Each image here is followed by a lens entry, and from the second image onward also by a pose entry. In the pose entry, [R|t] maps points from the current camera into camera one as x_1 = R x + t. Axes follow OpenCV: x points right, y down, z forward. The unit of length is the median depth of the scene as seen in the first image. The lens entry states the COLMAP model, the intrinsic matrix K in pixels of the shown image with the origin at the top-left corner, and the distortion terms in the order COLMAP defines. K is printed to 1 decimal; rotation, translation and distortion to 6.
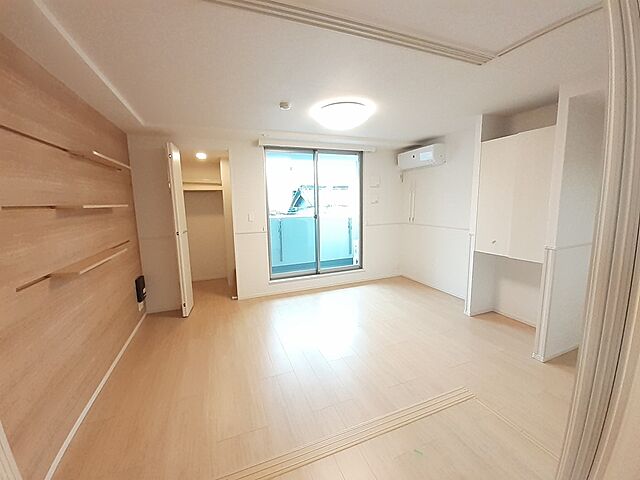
lens RADIAL K [[261.9, 0, 322.5], [0, 261.9, 239.9], [0, 0, 1]] dist [-0.002869, -0.000427]
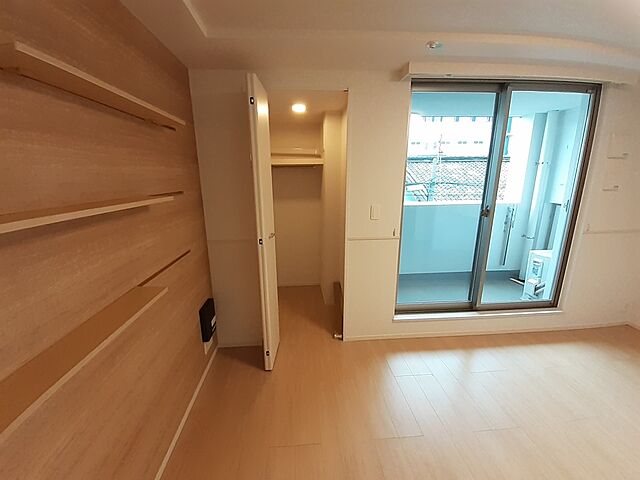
lens RADIAL K [[261.9, 0, 318.0], [0, 261.9, 239.0], [0, 0, 1]] dist [-0.002869, -0.000427]
pose [[0.953965, 0.078969, -0.289335, -0.226716], [-0.050840, 0.993330, 0.103489, -0.083320], [0.295577, -0.084015, 0.951617, 0.414152]]
